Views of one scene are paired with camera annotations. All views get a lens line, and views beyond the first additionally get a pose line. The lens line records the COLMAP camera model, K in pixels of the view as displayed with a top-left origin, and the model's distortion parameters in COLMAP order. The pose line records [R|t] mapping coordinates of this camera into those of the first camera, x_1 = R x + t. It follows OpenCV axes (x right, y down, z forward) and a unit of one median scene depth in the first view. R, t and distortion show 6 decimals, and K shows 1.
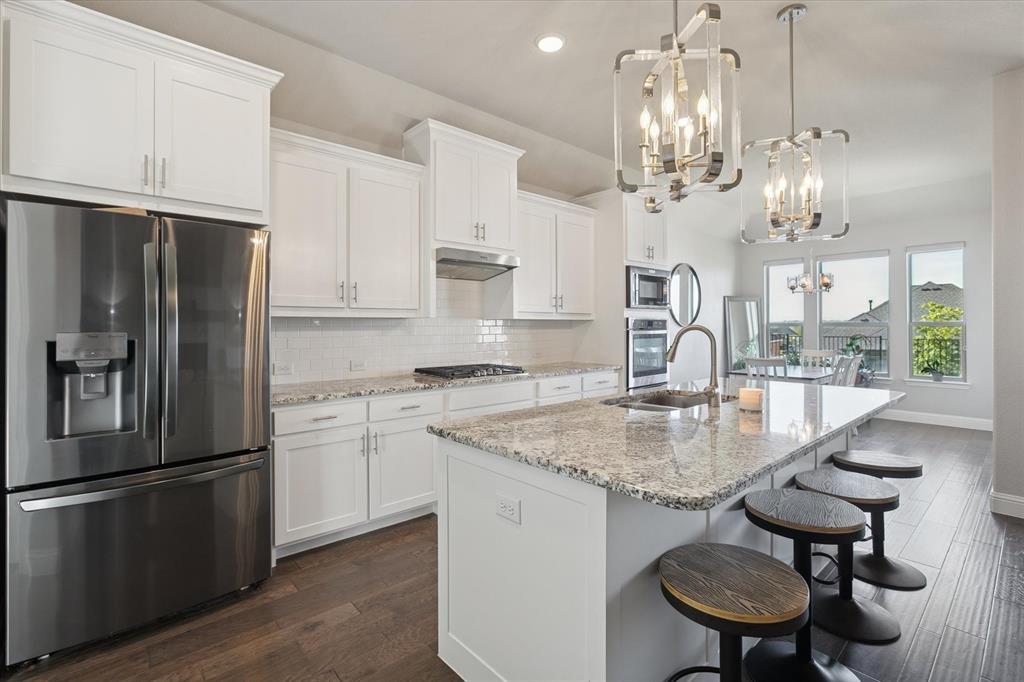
lens RADIAL K [[464.6, 0, 512.2], [0, 464.6, 327.5], [0, 0, 1]] dist [-0.013482, 0.000646]
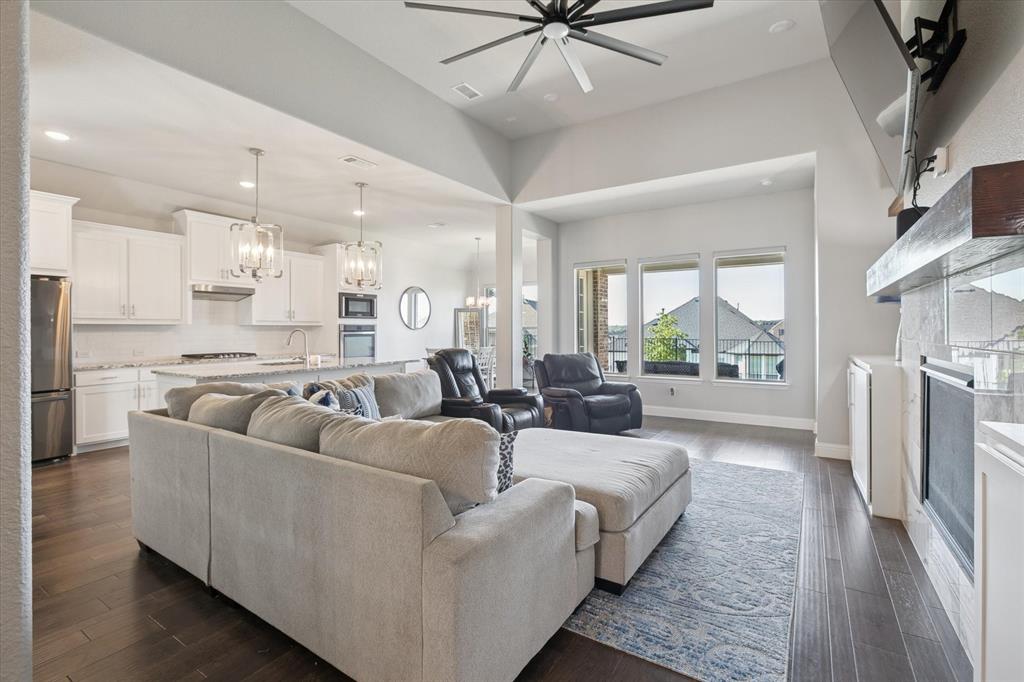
lens RADIAL K [[457.9, 0, 519.0], [0, 457.9, 335.4], [0, 0, 1]] dist [-0.044323, 0.022901]
pose [[0.962939, -0.002089, 0.269712, 0.560361], [-0.001326, 0.999921, 0.012480, -0.002815], [-0.269716, -0.012375, 0.962860, -0.949867]]
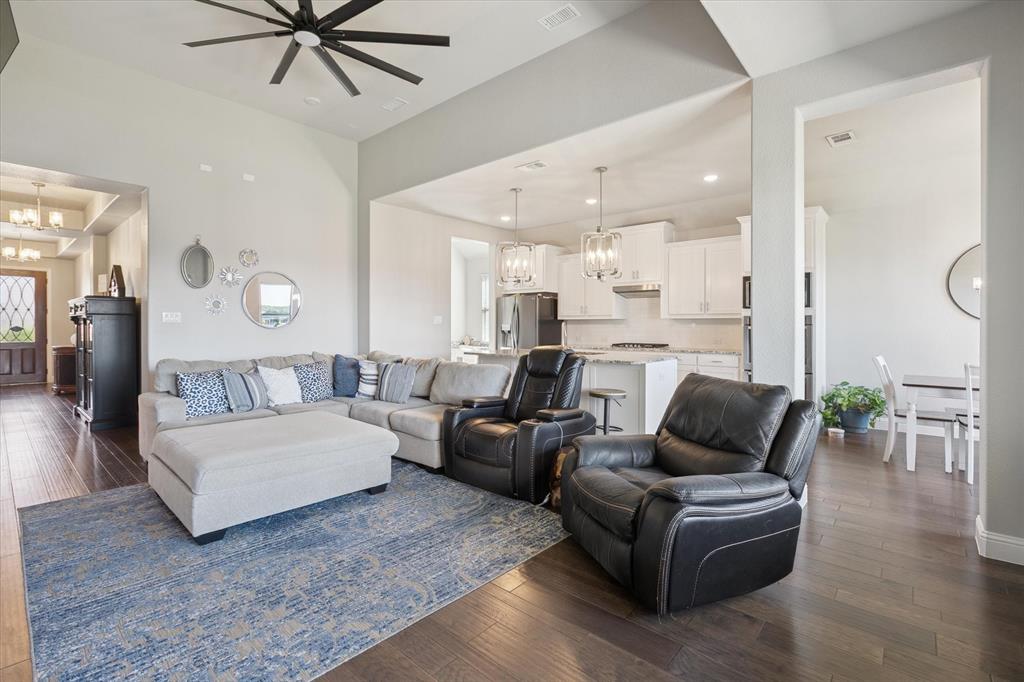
lens RADIAL K [[464.6, 0, 512.2], [0, 464.6, 327.5], [0, 0, 1]] dist [-0.013482, 0.000646]
pose [[0.123252, 0.007055, -0.992350, 1.930736], [0.001188, 0.999973, 0.007257, 0.002061], [0.992375, -0.002073, 0.123240, 0.244104]]
